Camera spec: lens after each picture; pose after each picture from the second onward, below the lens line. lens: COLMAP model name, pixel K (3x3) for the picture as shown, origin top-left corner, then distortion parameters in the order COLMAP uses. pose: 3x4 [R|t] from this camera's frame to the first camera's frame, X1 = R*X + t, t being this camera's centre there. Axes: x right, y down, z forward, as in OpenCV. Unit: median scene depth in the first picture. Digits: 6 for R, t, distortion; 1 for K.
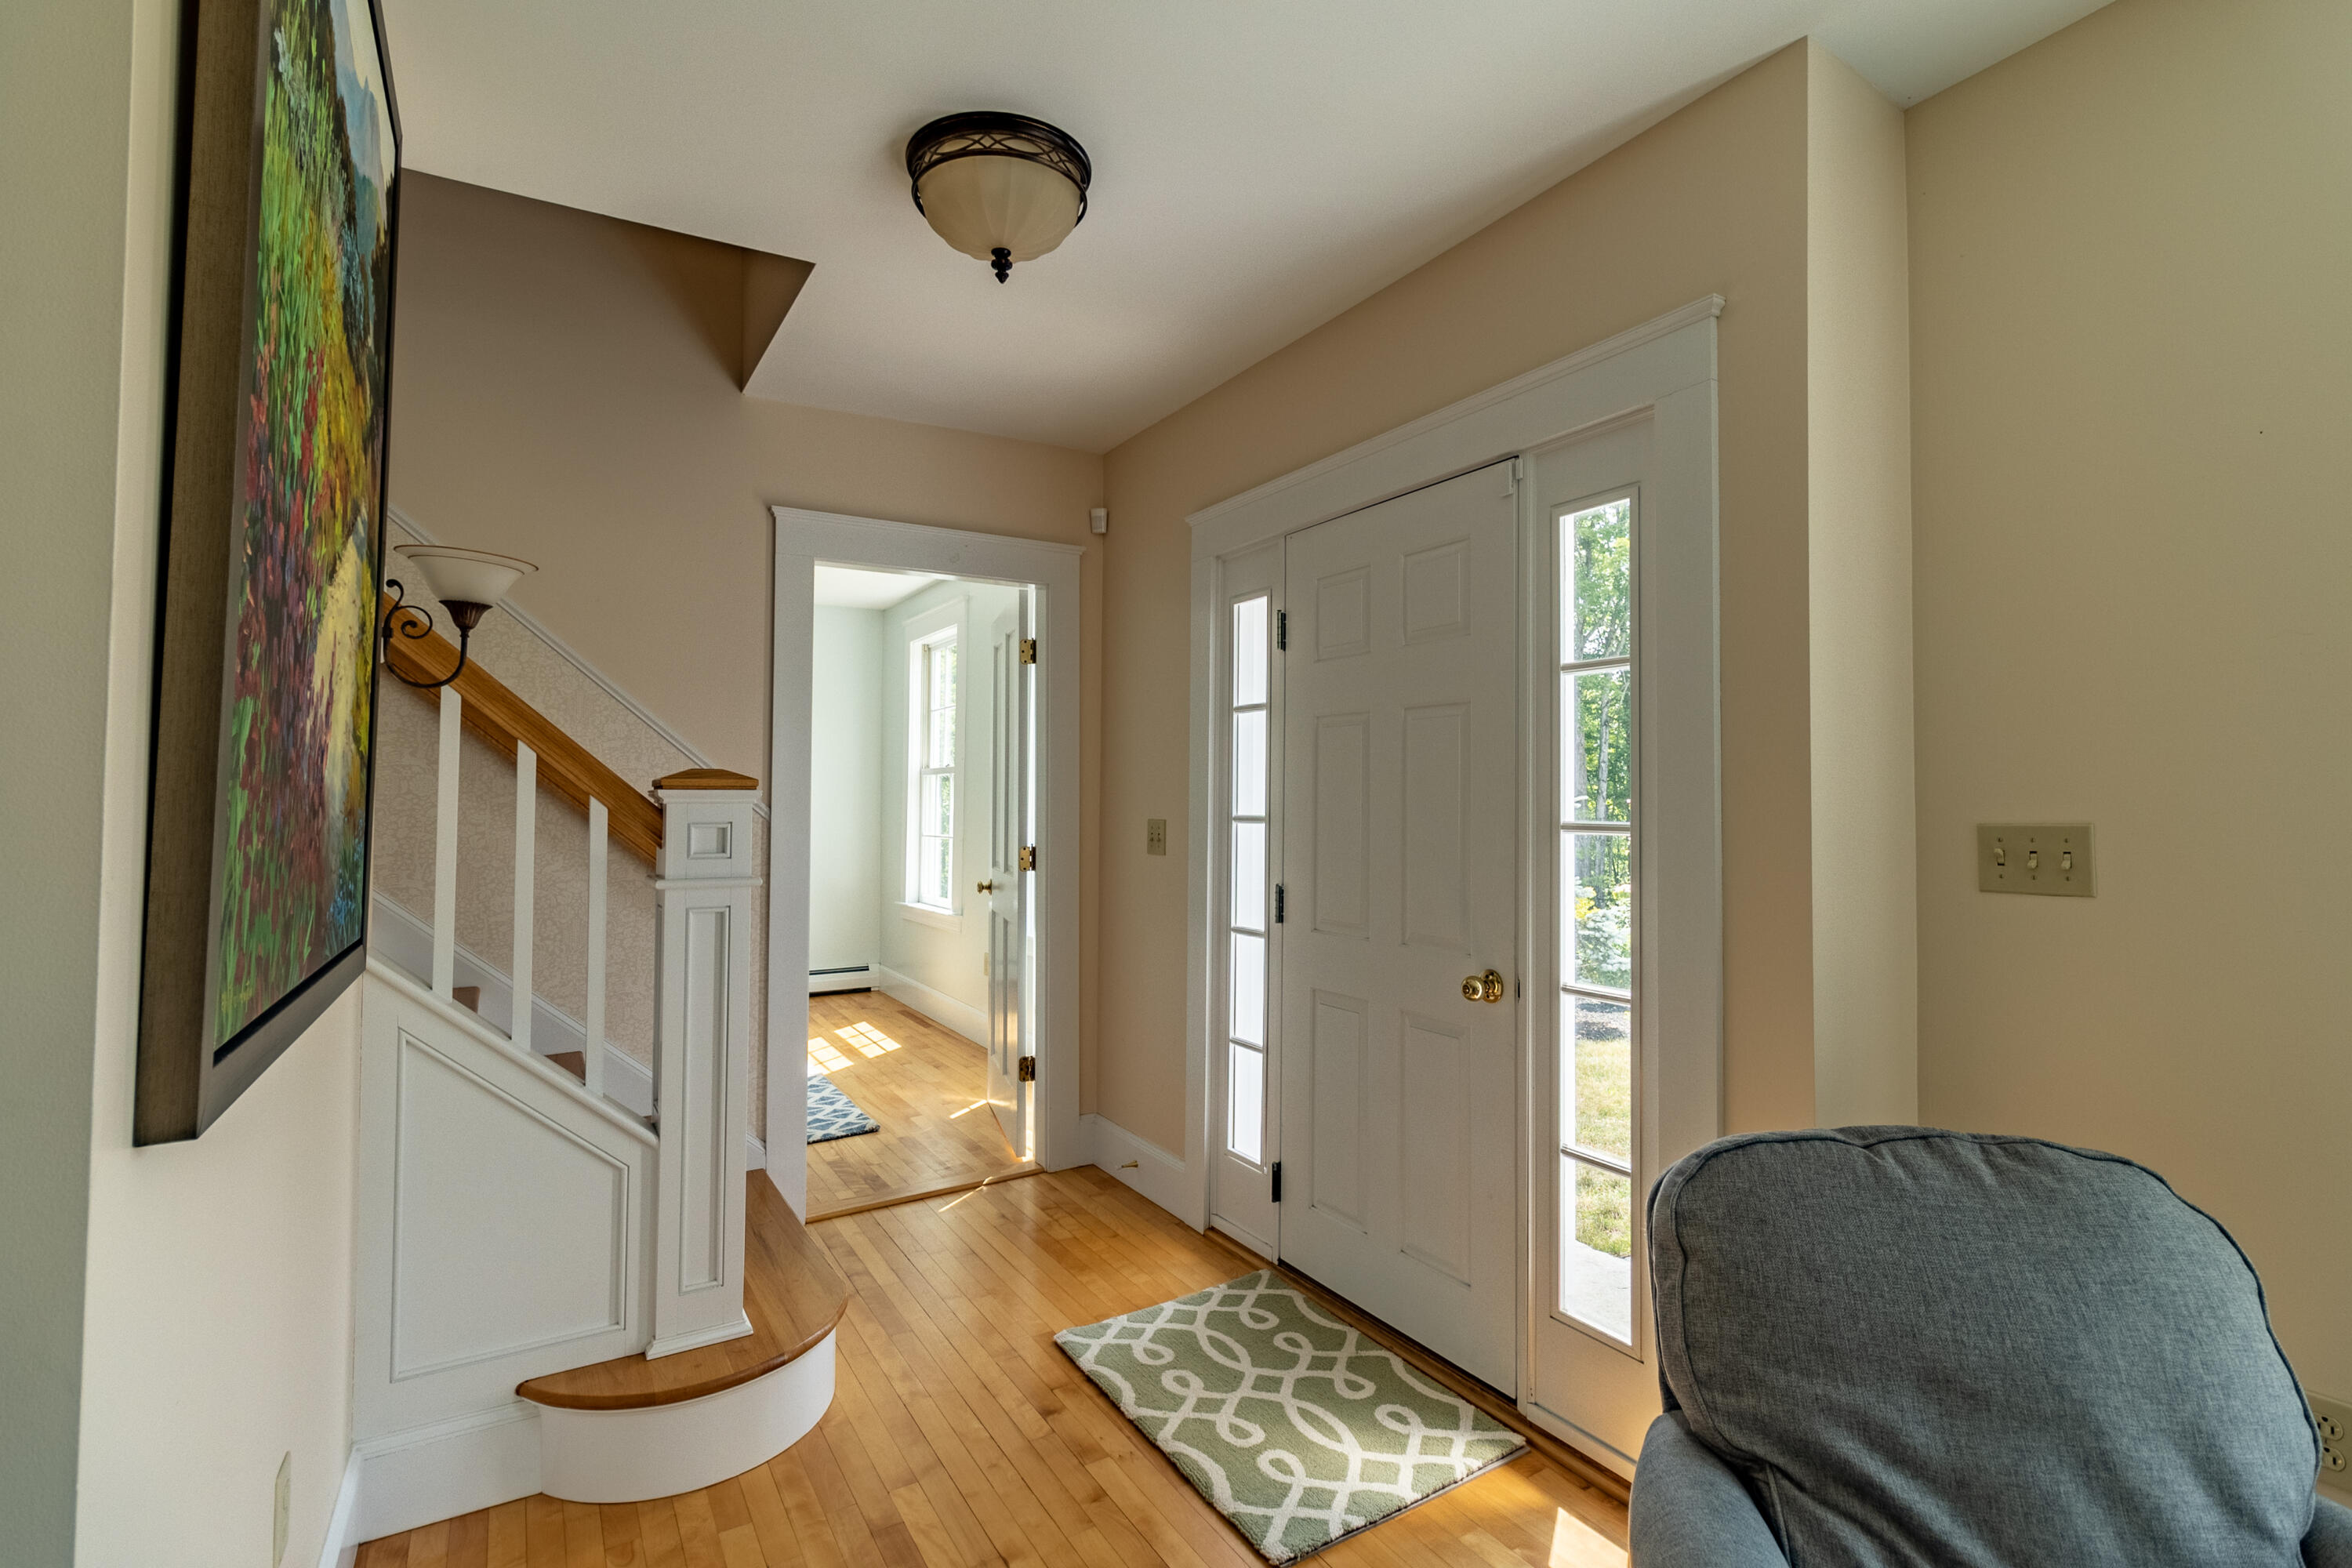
lens RADIAL K [[1078.2, 0, 1175.7], [0, 1078.2, 768.6], [0, 0, 1]] dist [0.002484, 0.000211]
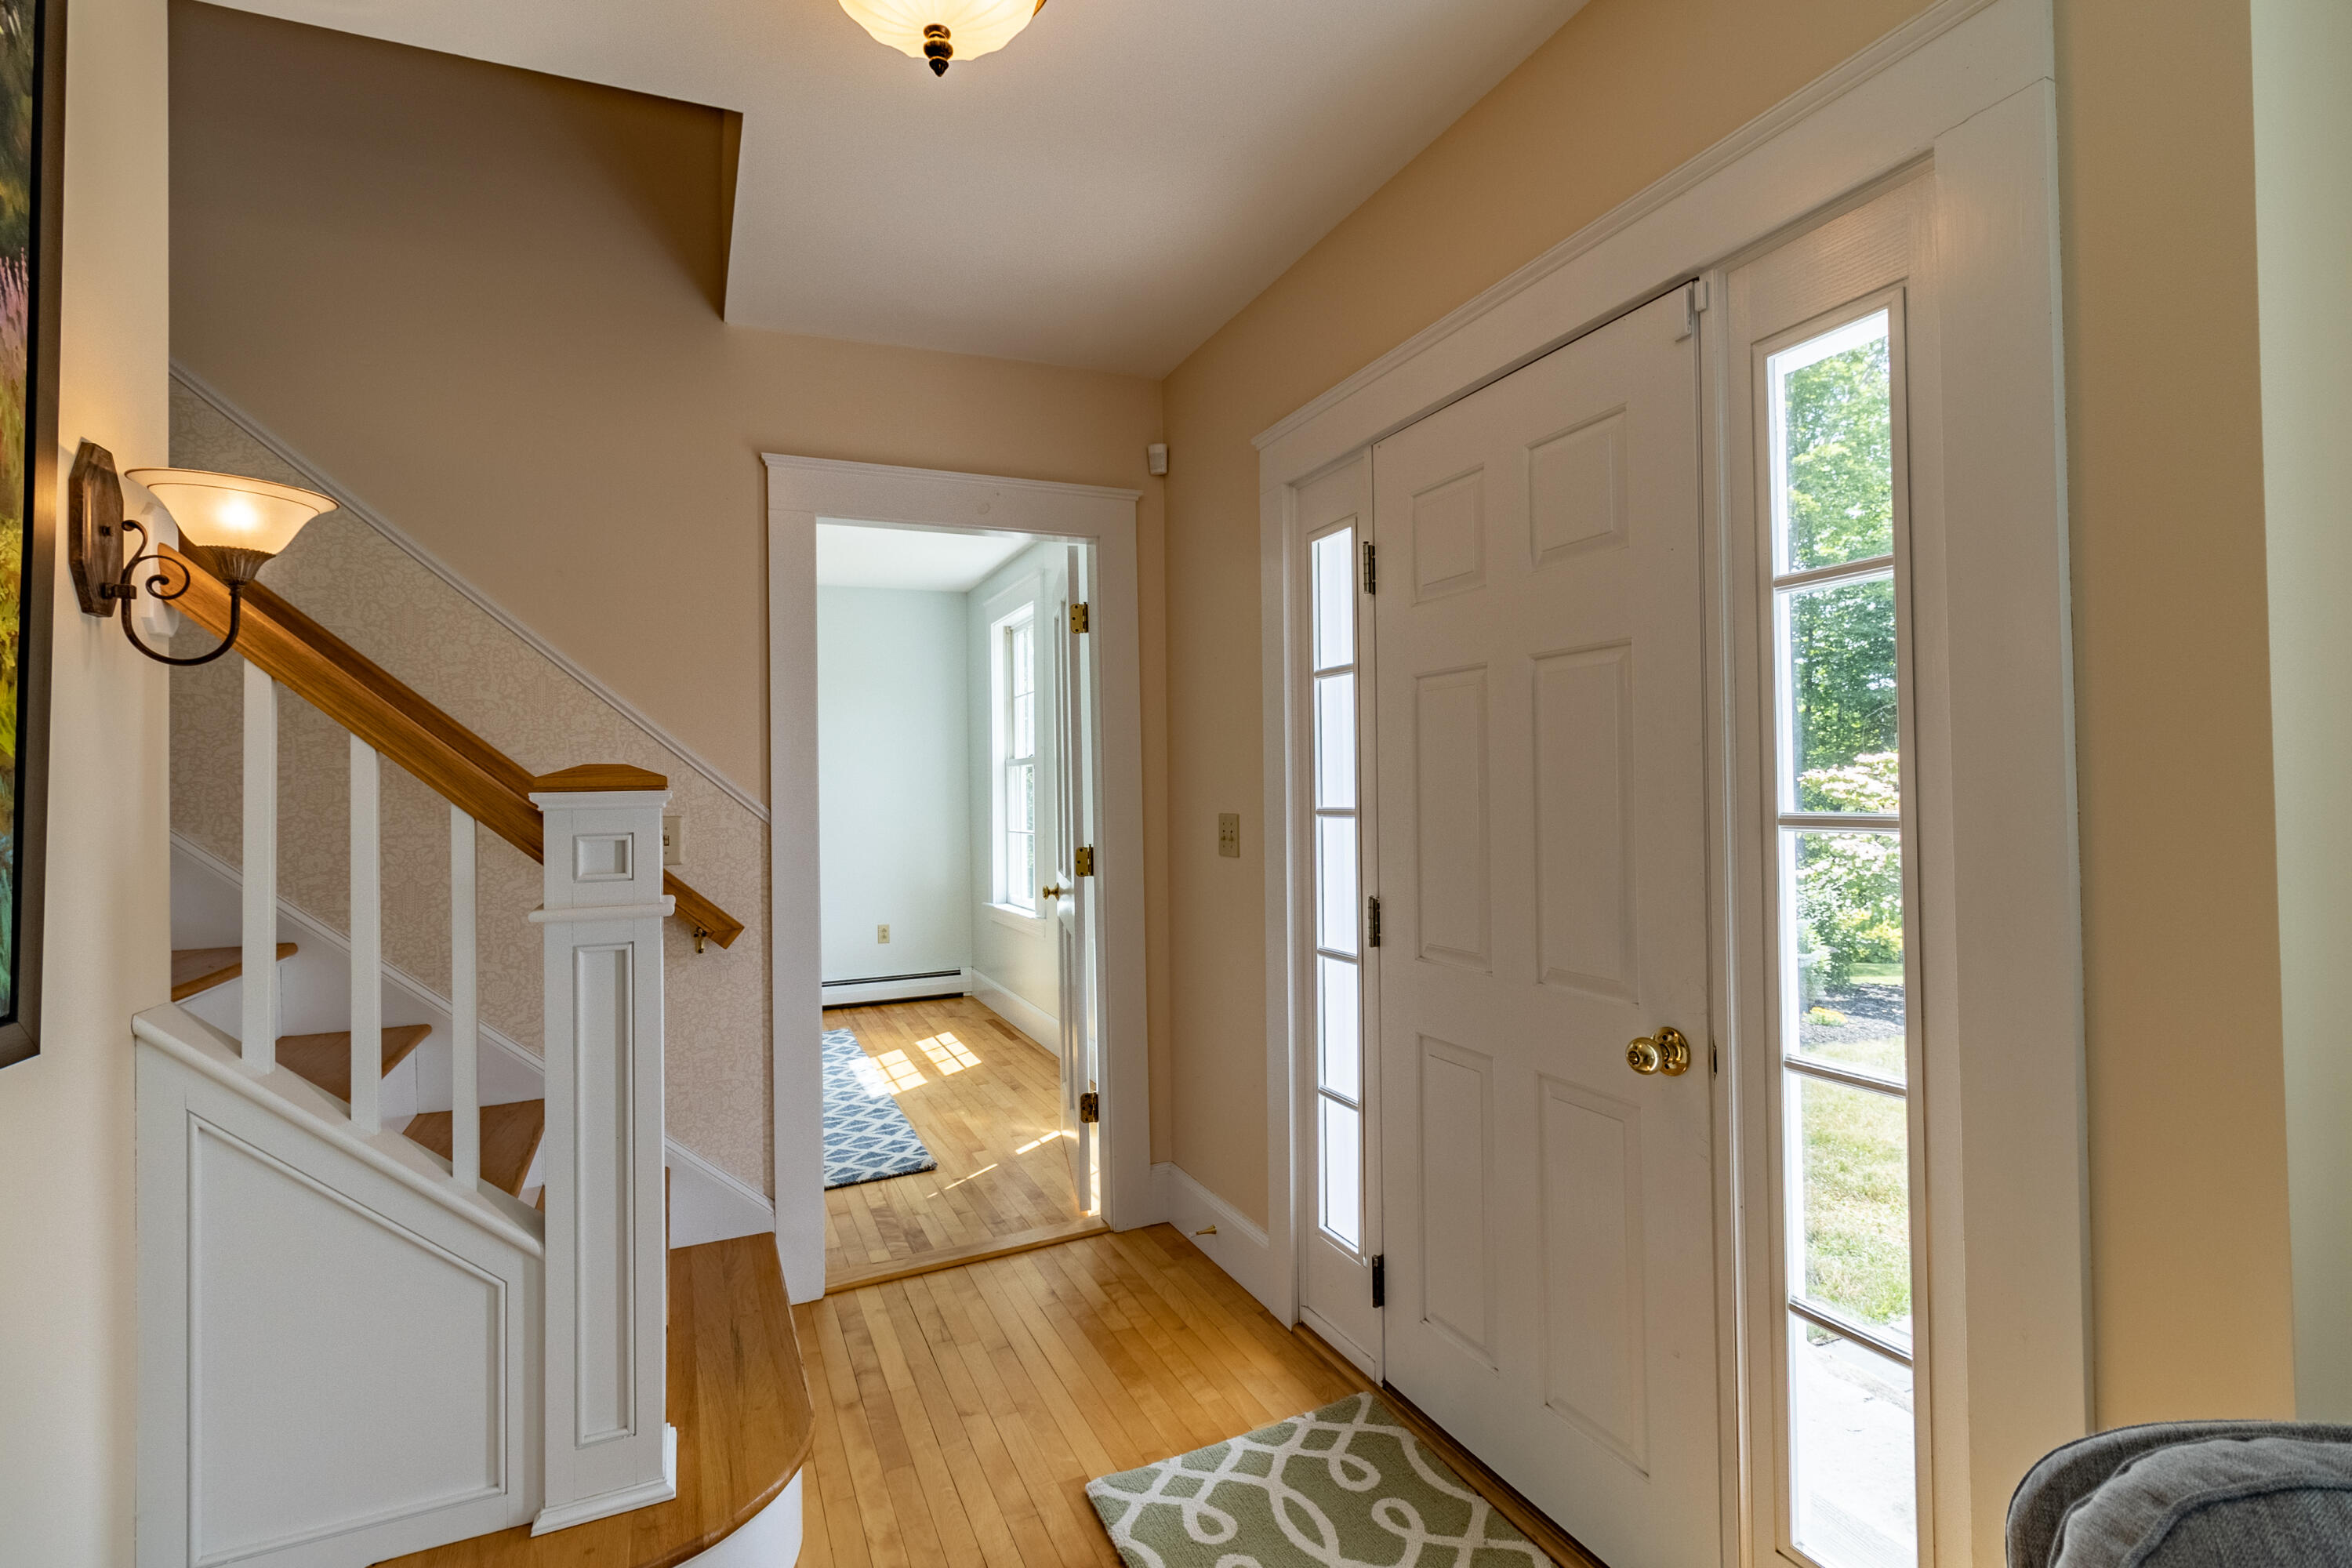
lens RADIAL K [[1078.2, 0, 1175.7], [0, 1078.2, 768.6], [0, 0, 1]] dist [0.002484, 0.000211]
pose [[0.992490, -0.023138, -0.120116, 0.048614], [0.024531, 0.999648, 0.010136, 0.004020], [0.119839, -0.013006, 0.992708, 0.209450]]
